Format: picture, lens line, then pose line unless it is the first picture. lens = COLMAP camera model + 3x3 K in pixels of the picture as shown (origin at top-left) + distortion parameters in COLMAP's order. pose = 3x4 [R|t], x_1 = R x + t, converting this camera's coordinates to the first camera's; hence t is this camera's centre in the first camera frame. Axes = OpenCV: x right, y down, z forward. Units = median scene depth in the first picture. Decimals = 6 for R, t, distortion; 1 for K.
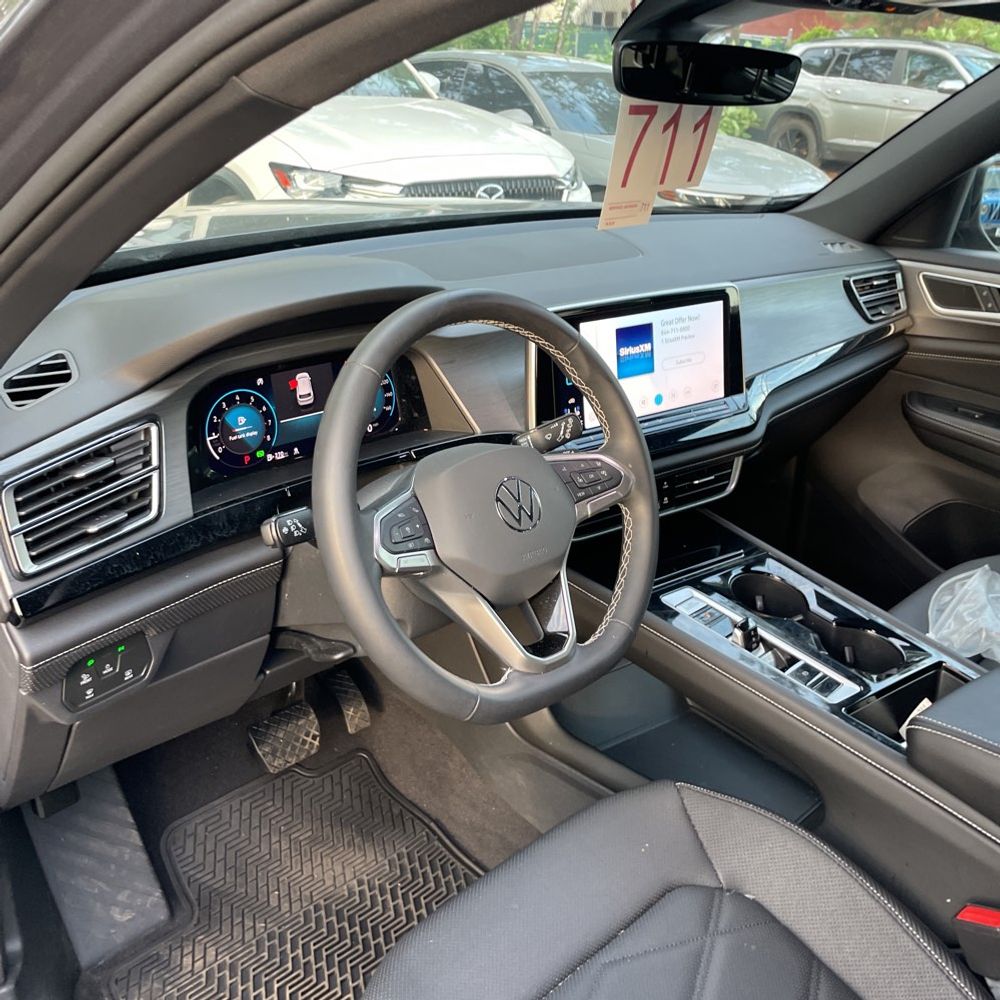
lens RADIAL K [[1028.8, 0, 500.8], [0, 1028.8, 487.7], [0, 0, 1]] dist [0.095622, -0.138729]
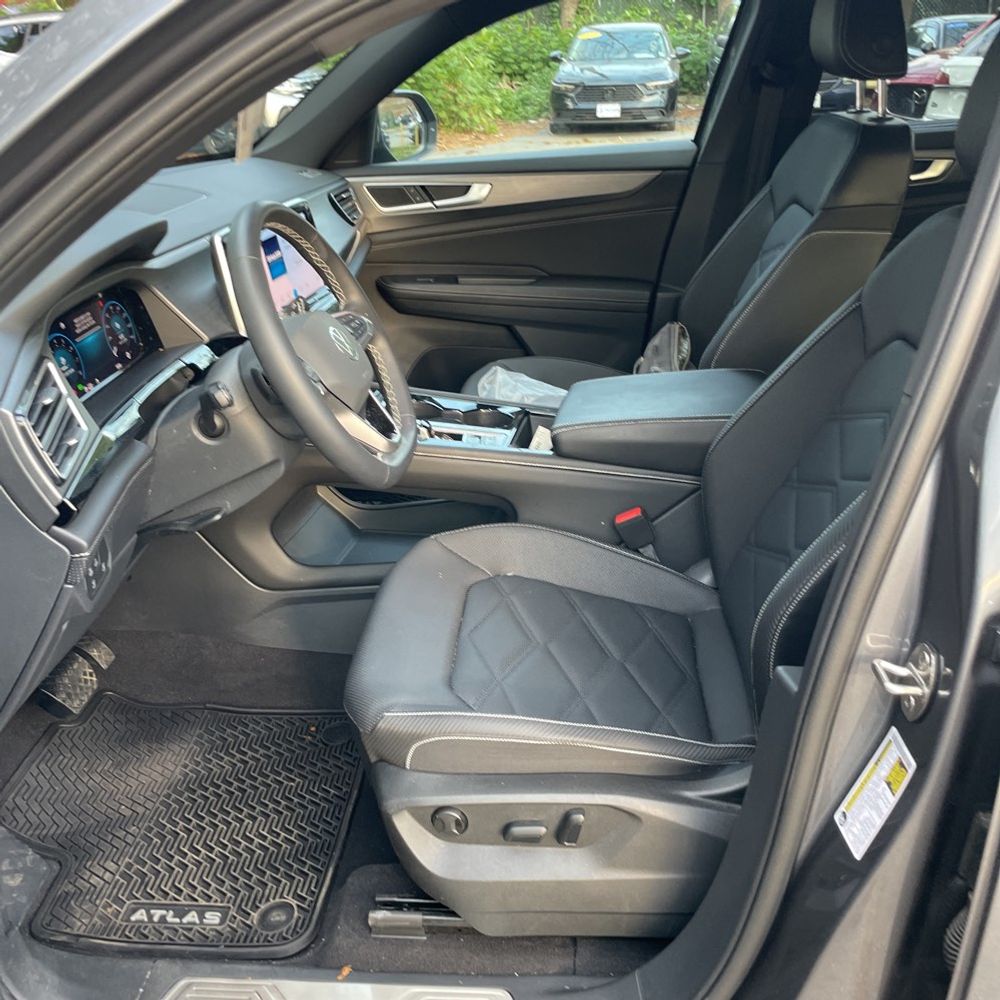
lens RADIAL K [[1028.8, 0, 500.8], [0, 1028.8, 487.7], [0, 0, 1]] dist [0.095622, -0.138729]
pose [[0.747203, -0.331389, 0.576081, -0.368923], [0.321380, 0.938895, 0.123252, 0.051170], [-0.581724, 0.093046, 0.808047, -0.138472]]
